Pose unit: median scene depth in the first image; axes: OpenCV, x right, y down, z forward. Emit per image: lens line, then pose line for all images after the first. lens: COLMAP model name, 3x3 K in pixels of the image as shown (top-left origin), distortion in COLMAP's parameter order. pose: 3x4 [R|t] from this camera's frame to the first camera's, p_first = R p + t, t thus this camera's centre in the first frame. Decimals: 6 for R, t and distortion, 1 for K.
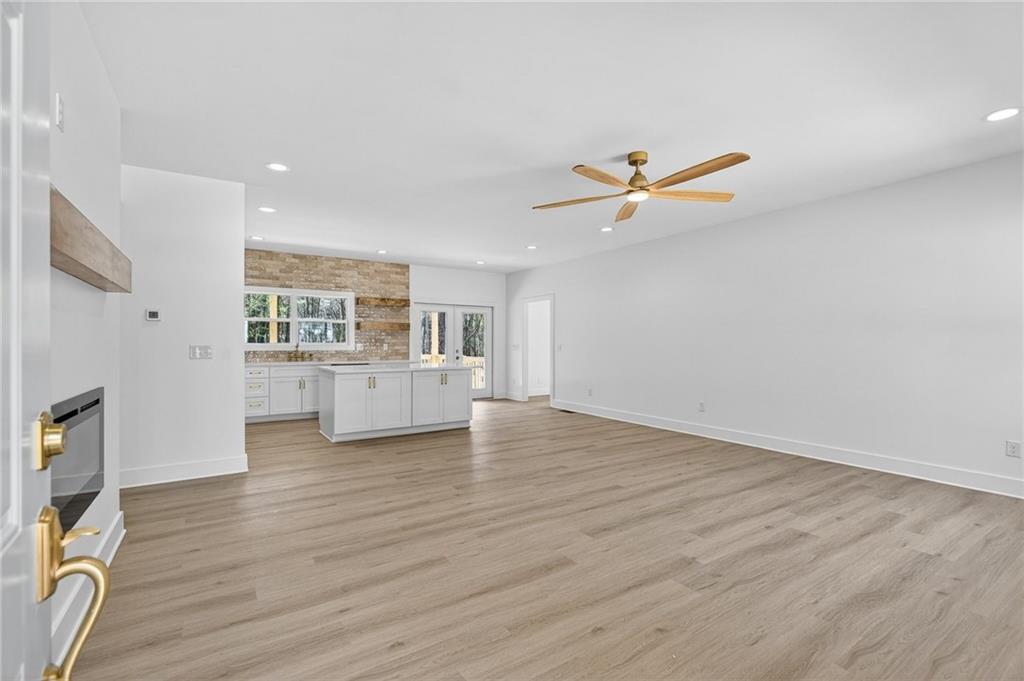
lens RADIAL K [[459.7, 0, 510.1], [0, 459.7, 342.9], [0, 0, 1]] dist [0.003951, 0.000020]
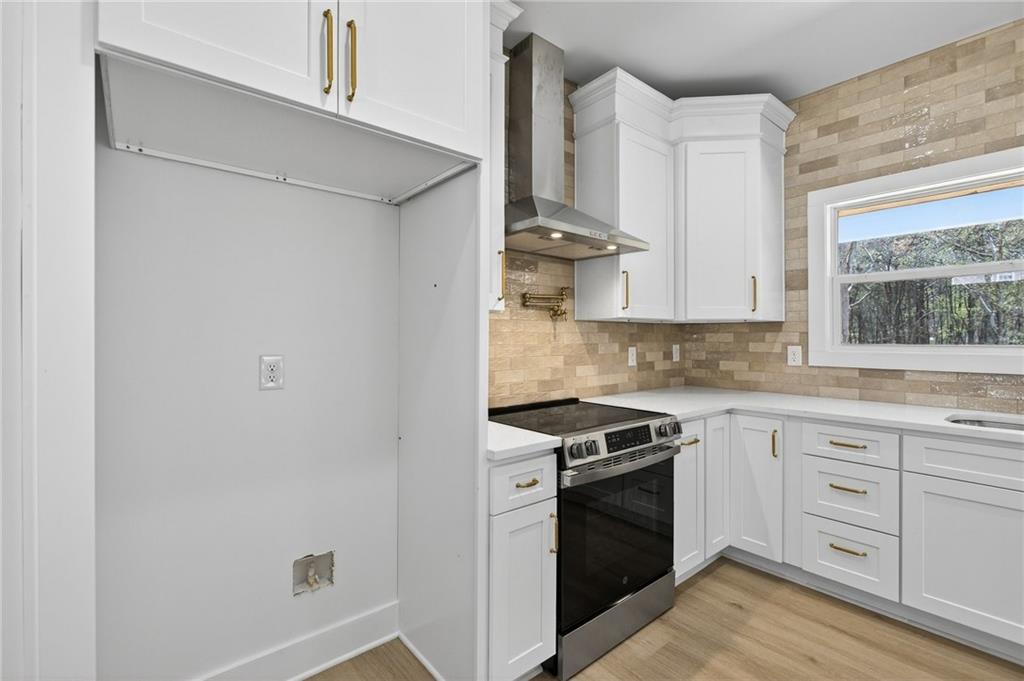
lens RADIAL K [[459.7, 0, 511.6], [0, 459.7, 340.2], [0, 0, 1]] dist [0.003951, 0.000020]
pose [[0.118024, 0.006008, -0.992993, -0.273491], [0.000303, 0.999981, 0.006086, -0.006146], [0.993011, -0.001020, 0.118020, 0.740596]]
